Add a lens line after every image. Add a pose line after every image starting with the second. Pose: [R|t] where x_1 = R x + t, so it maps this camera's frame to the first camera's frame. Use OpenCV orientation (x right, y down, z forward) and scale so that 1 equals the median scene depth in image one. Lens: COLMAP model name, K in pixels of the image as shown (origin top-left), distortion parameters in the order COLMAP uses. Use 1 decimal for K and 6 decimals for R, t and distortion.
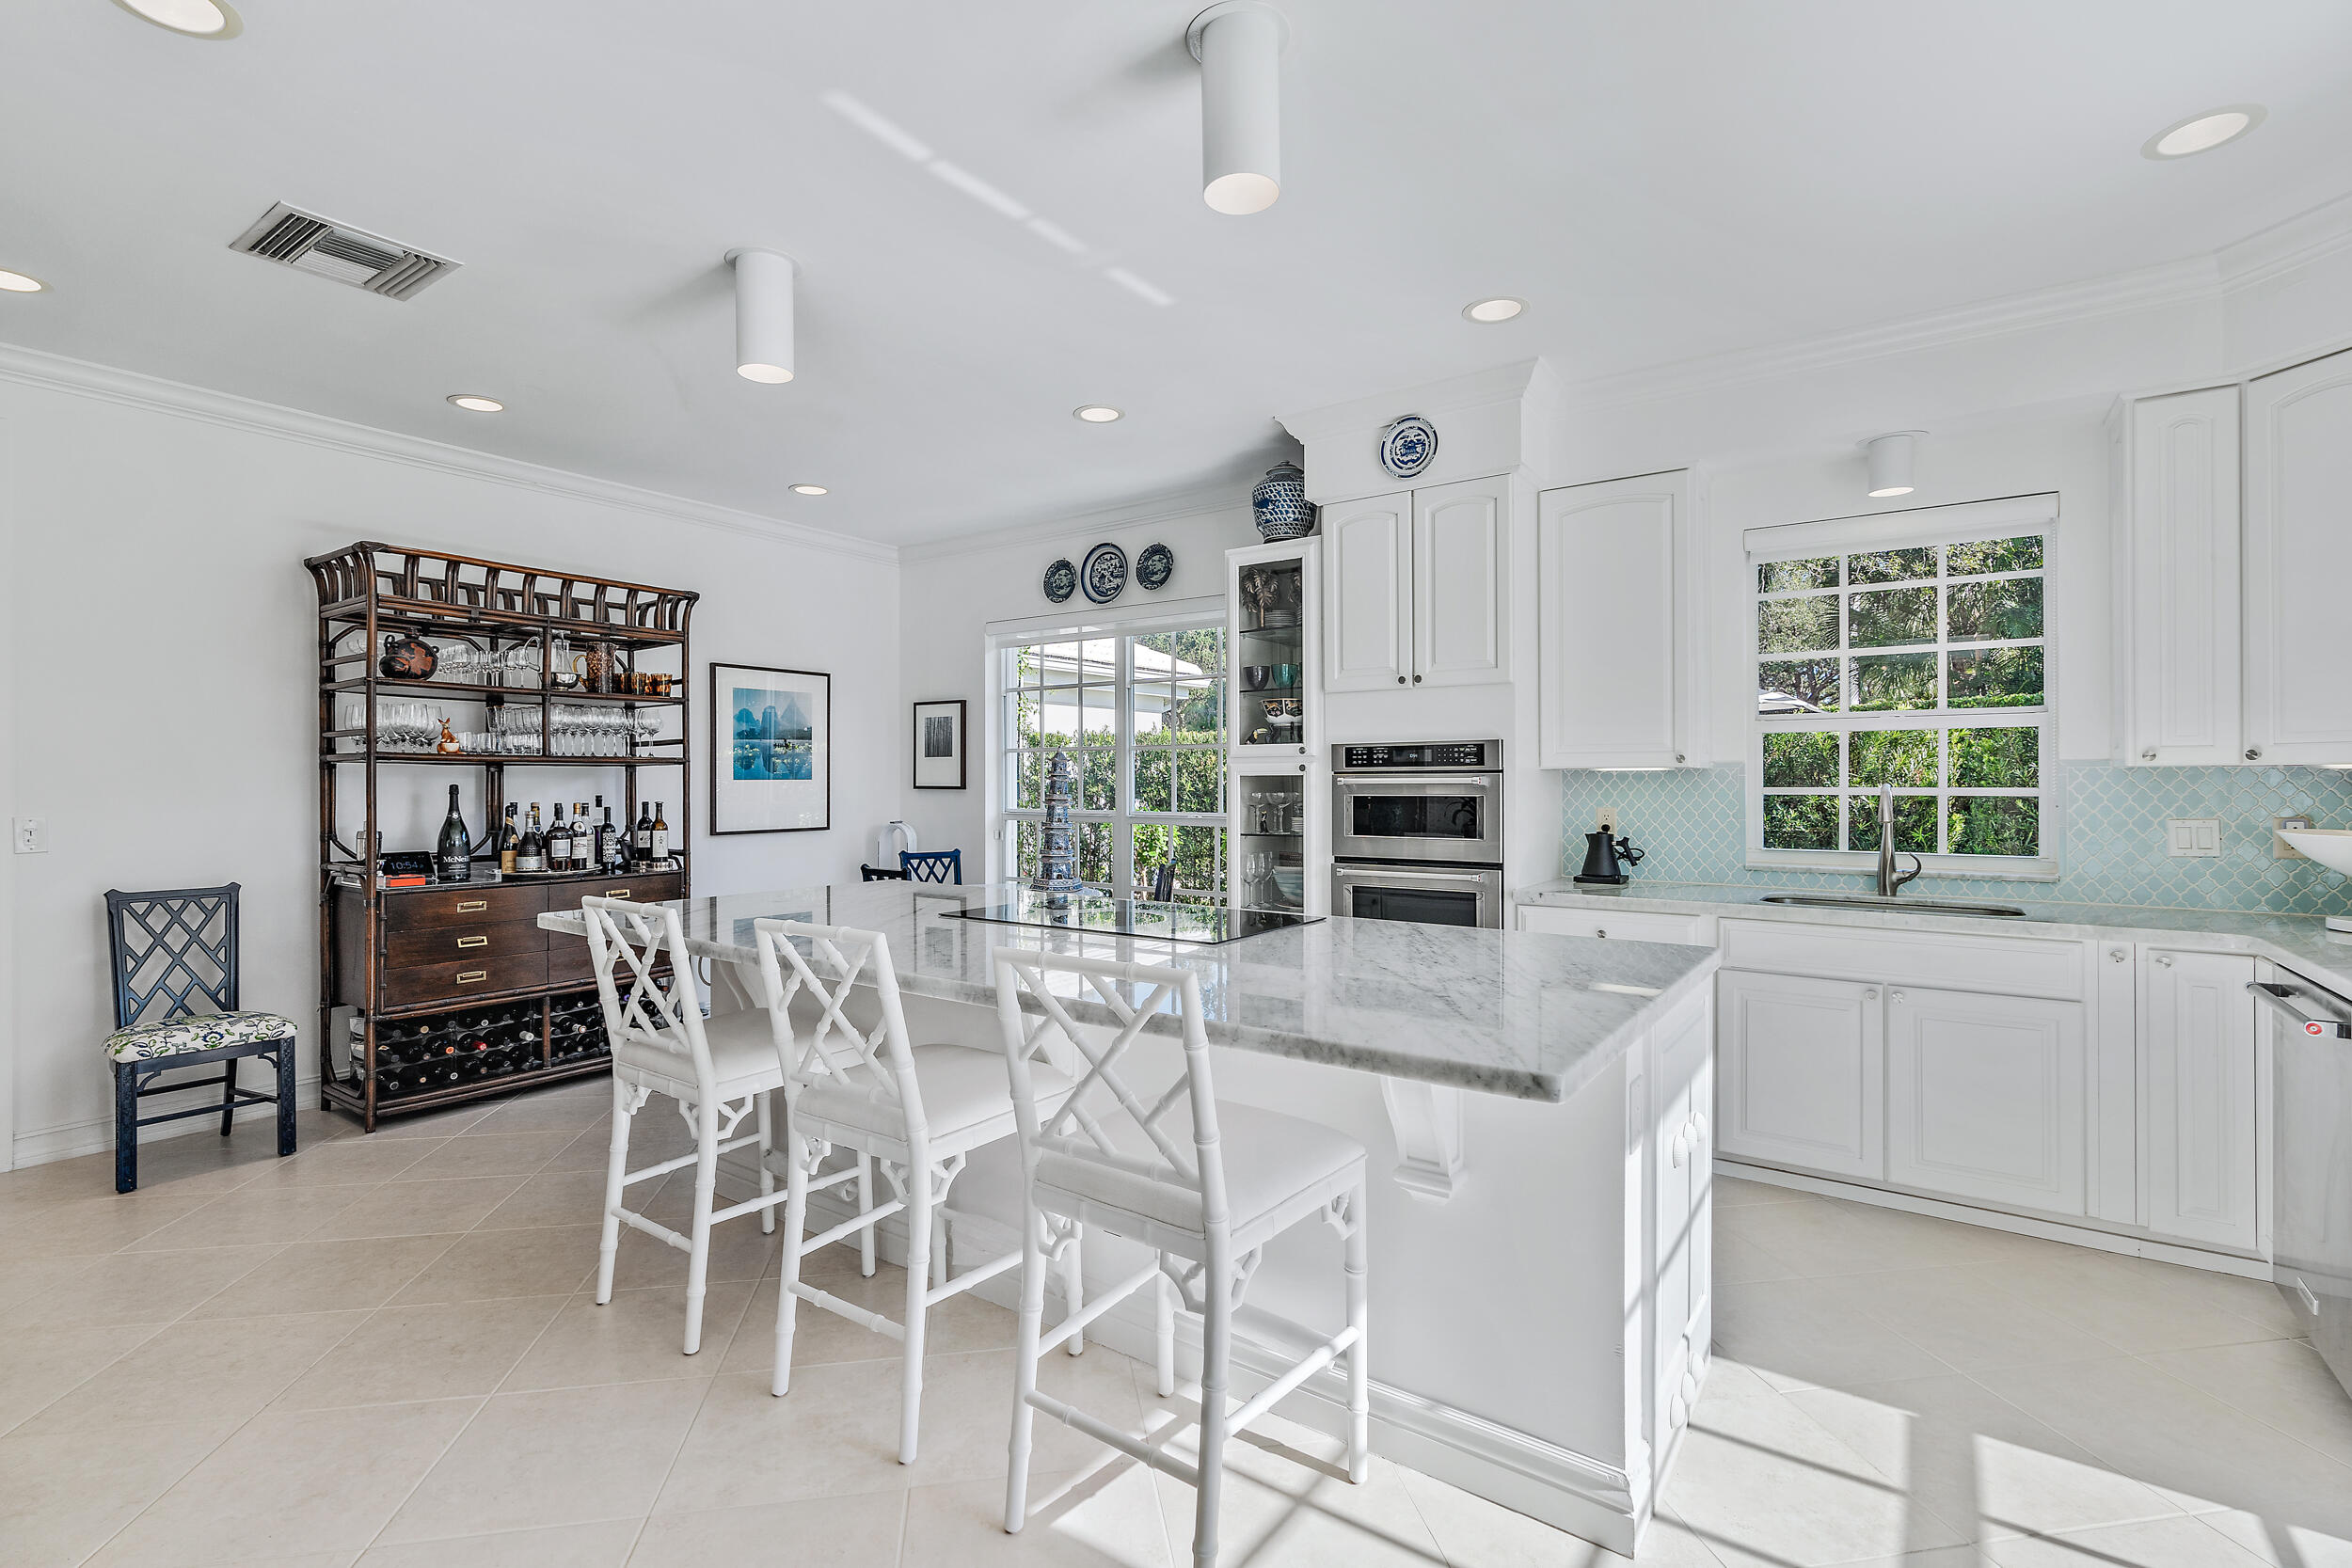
lens RADIAL K [[1060.2, 0, 1184.1], [0, 1060.2, 773.9], [0, 0, 1]] dist [-0.004598, 0.001019]
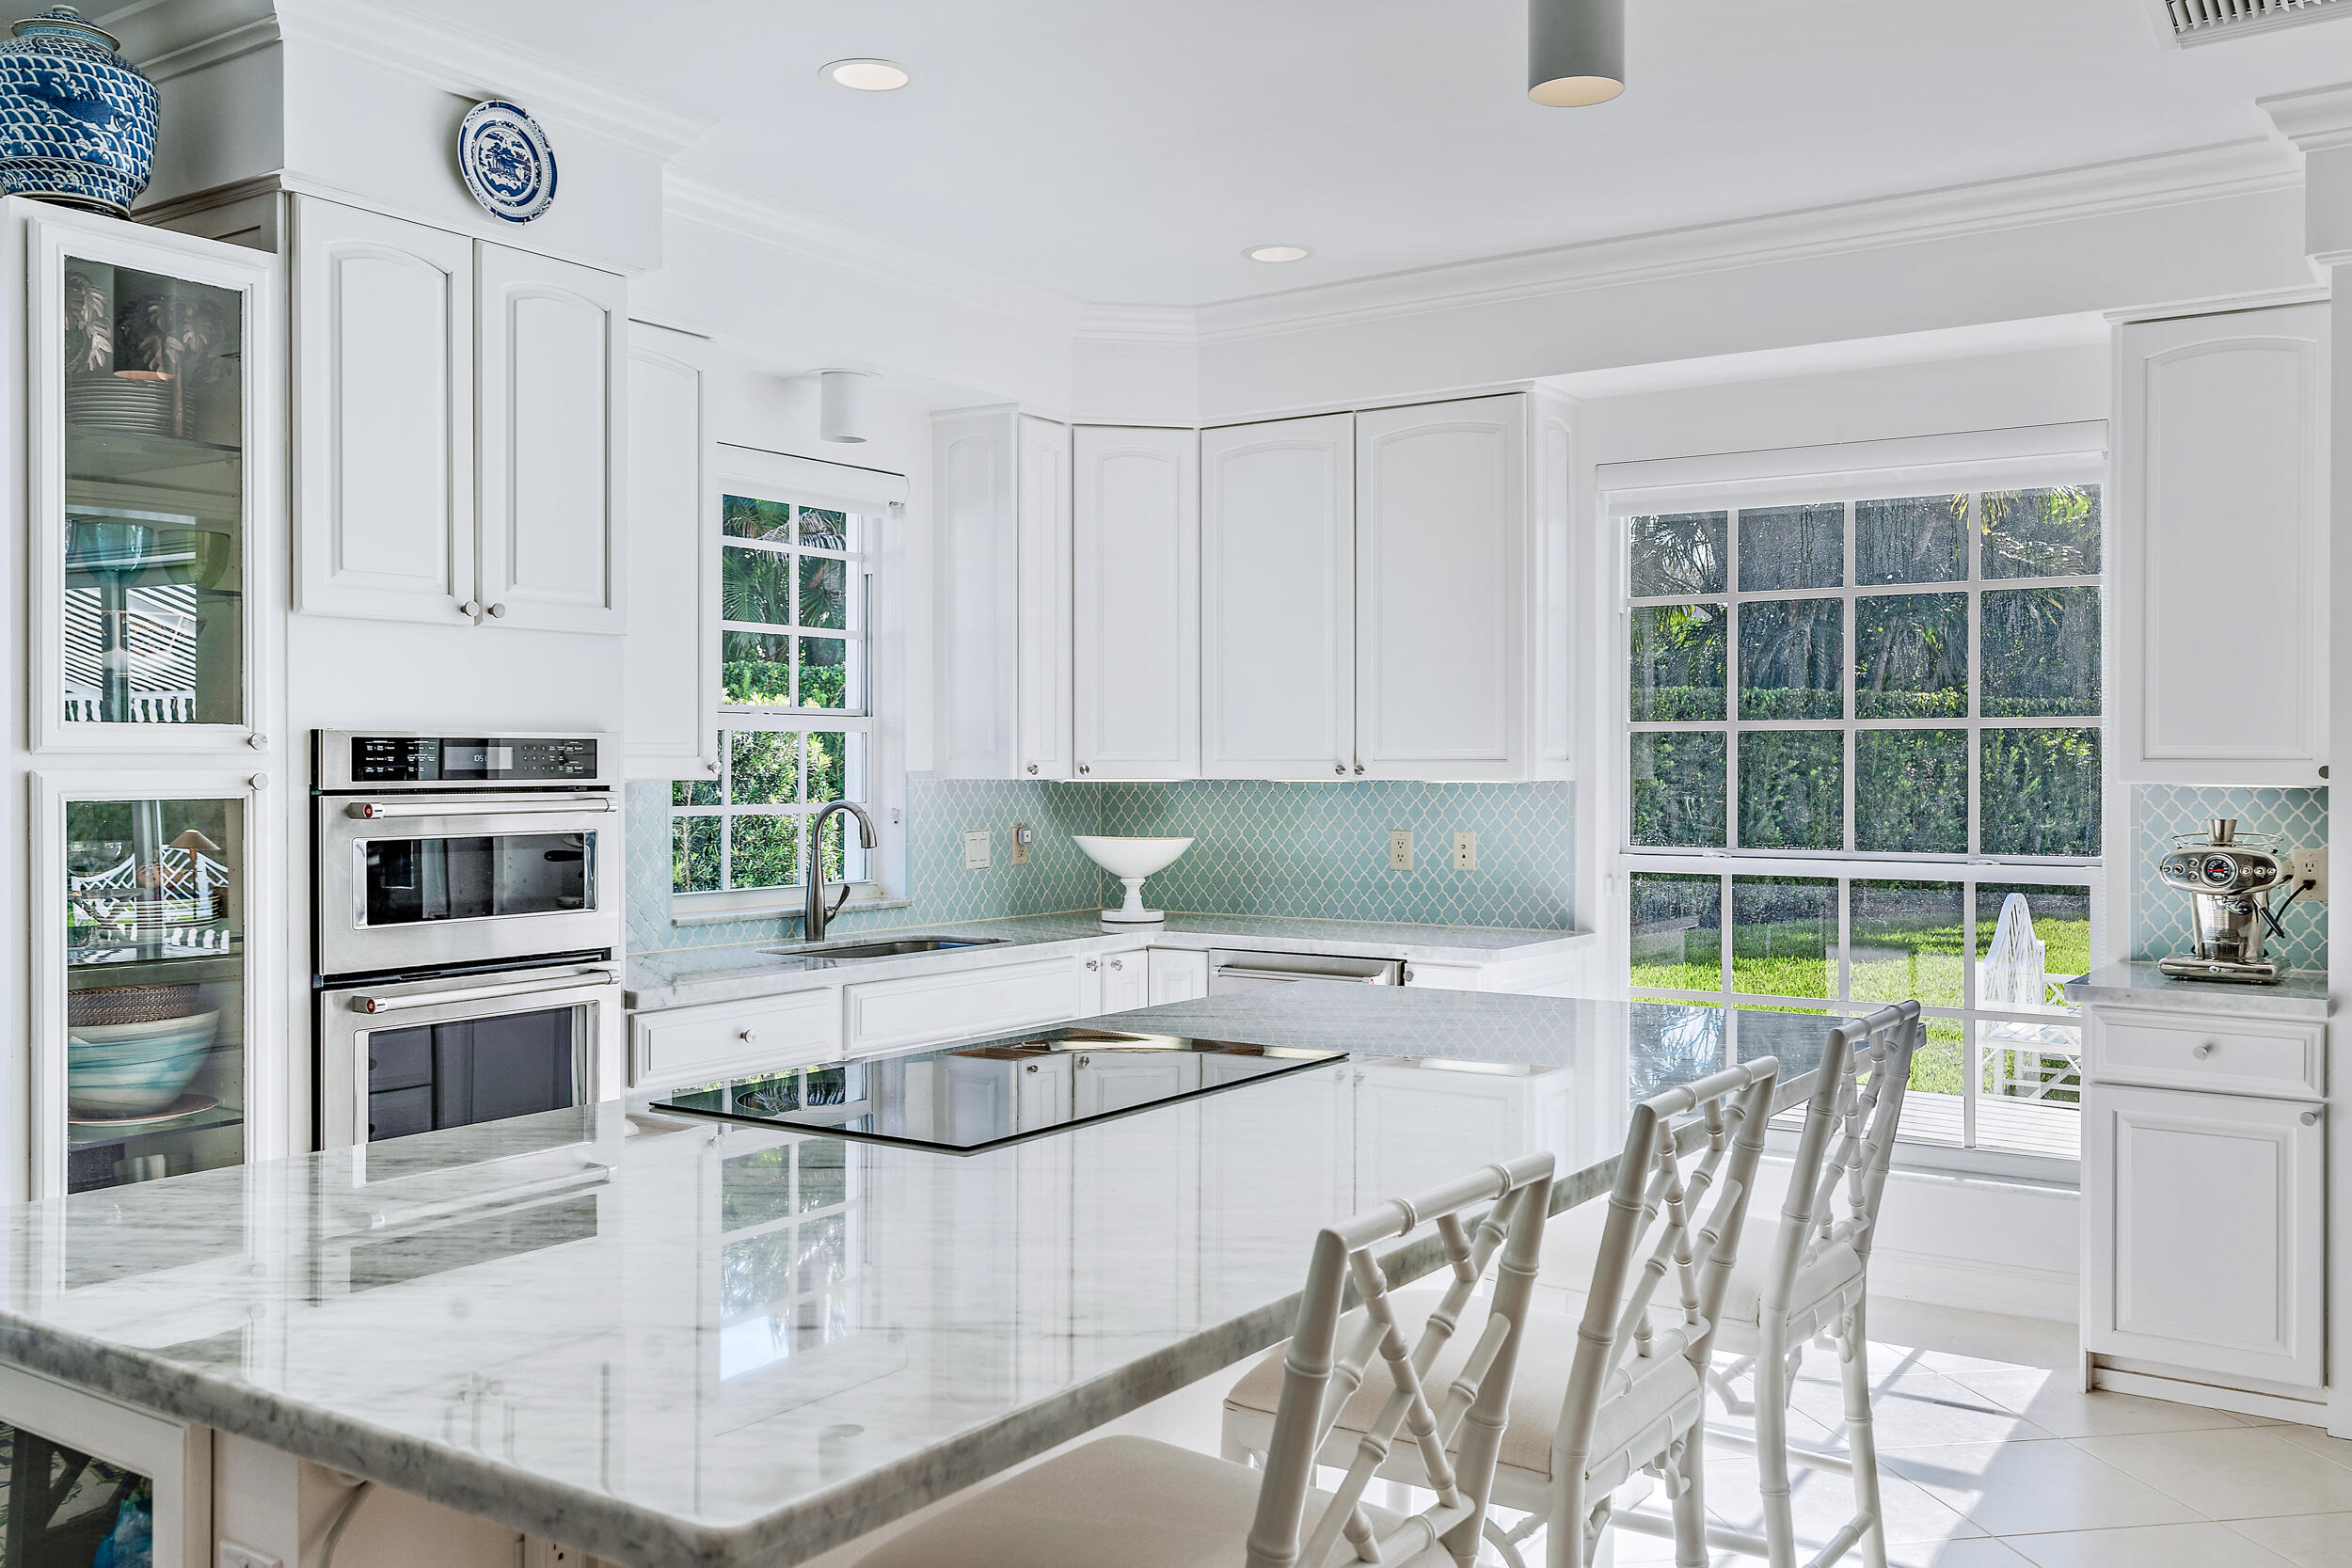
lens RADIAL K [[1997.1, 0, 1162.3], [0, 1997.1, 768.1], [0, 0, 1]] dist [0.006217, -0.003975]
pose [[-0.018756, -0.000545, 0.999824, -0.738168], [-0.005552, 0.999984, 0.000441, -0.014594], [-0.999809, -0.005543, -0.018759, 0.670923]]
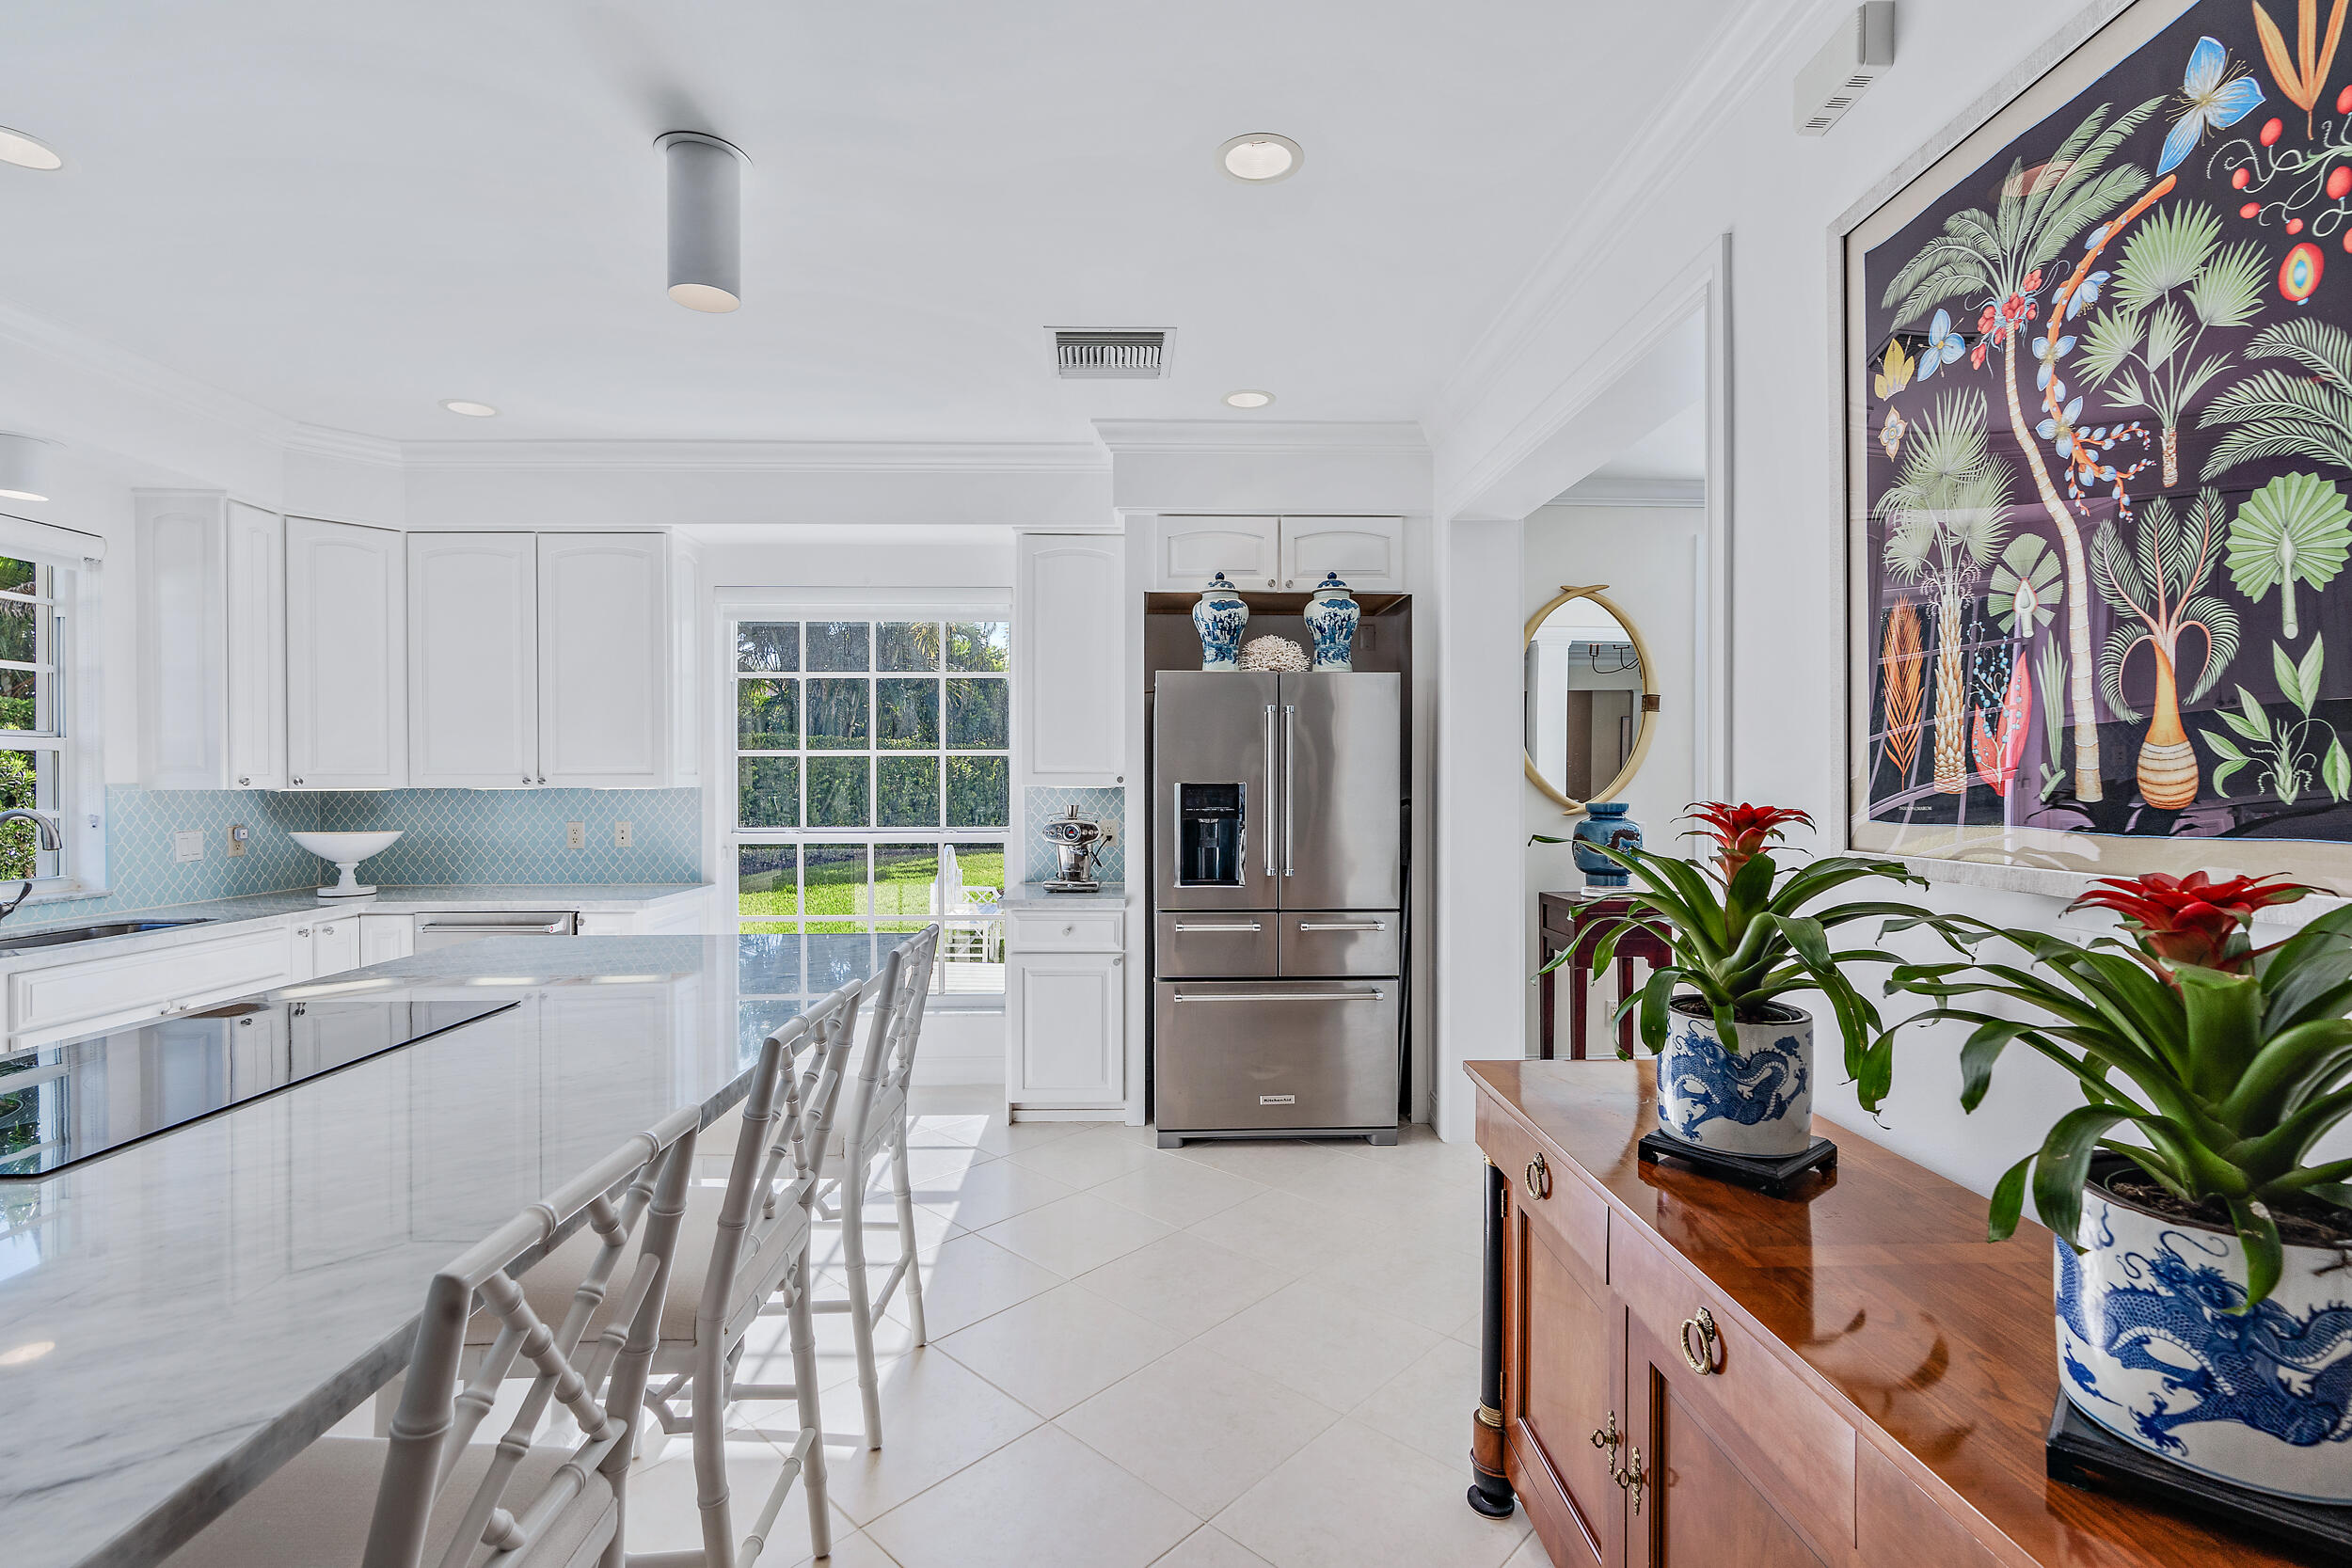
lens RADIAL K [[1060.2, 0, 1175.2], [0, 1060.2, 784.5], [0, 0, 1]] dist [-0.004598, 0.001019]
pose [[-0.602772, -0.003191, 0.797907, -0.585363], [-0.001174, 0.999994, 0.003113, -0.013878], [-0.797912, 0.000940, -0.602773, 0.641279]]
